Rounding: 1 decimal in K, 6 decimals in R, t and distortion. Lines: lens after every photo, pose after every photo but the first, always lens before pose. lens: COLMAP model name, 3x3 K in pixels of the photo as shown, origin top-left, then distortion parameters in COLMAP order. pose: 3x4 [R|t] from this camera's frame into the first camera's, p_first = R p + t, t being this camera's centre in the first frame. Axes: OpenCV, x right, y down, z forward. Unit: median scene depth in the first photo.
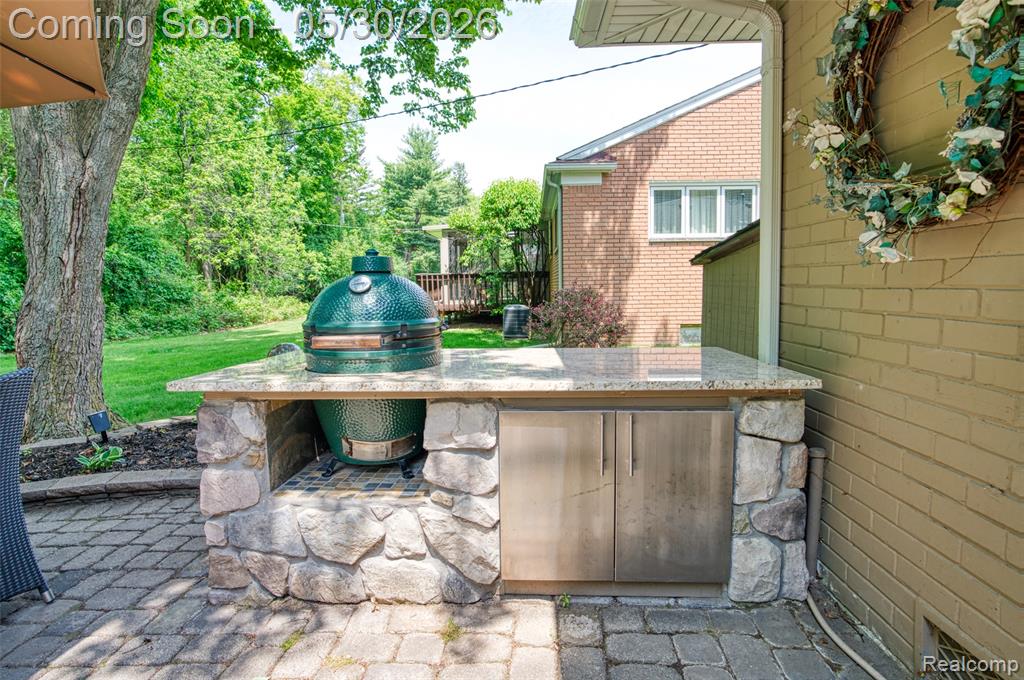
lens RADIAL K [[549.7, 0, 509.2], [0, 549.7, 328.6], [0, 0, 1]] dist [-0.053964, 0.037735]
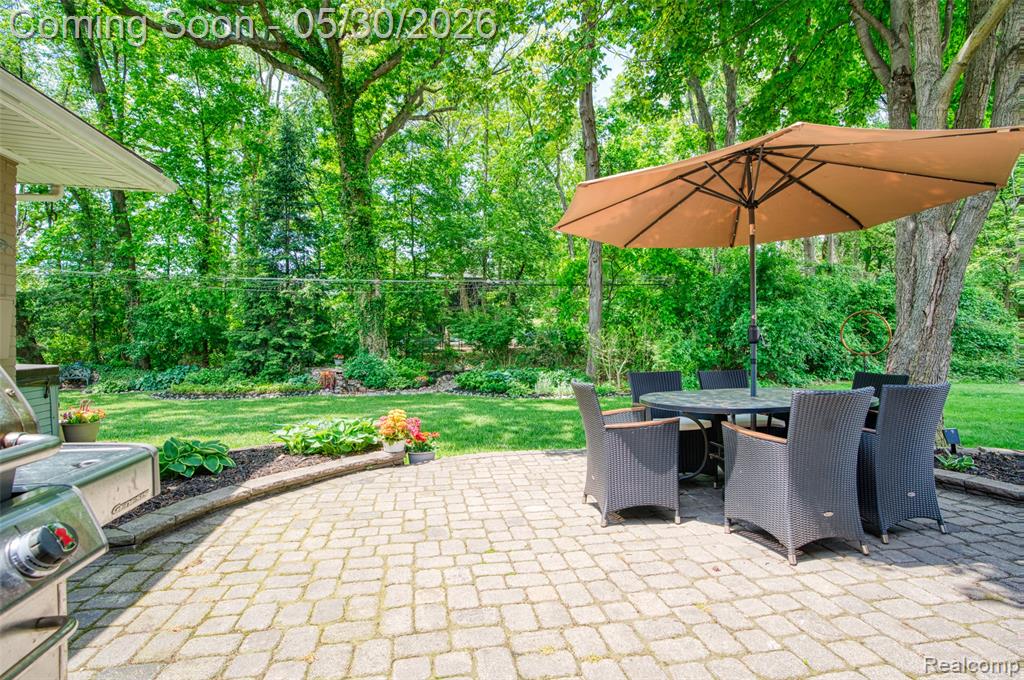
lens RADIAL K [[483.8, 0, 512.0], [0, 483.8, 340.0], [0, 0, 1]] dist [-0.002777, -0.000480]
pose [[0.250684, 0.025499, -0.967733, 0.084474], [-0.084855, 0.996384, 0.004273, 0.023337], [0.964343, 0.081046, 0.251941, -0.293676]]
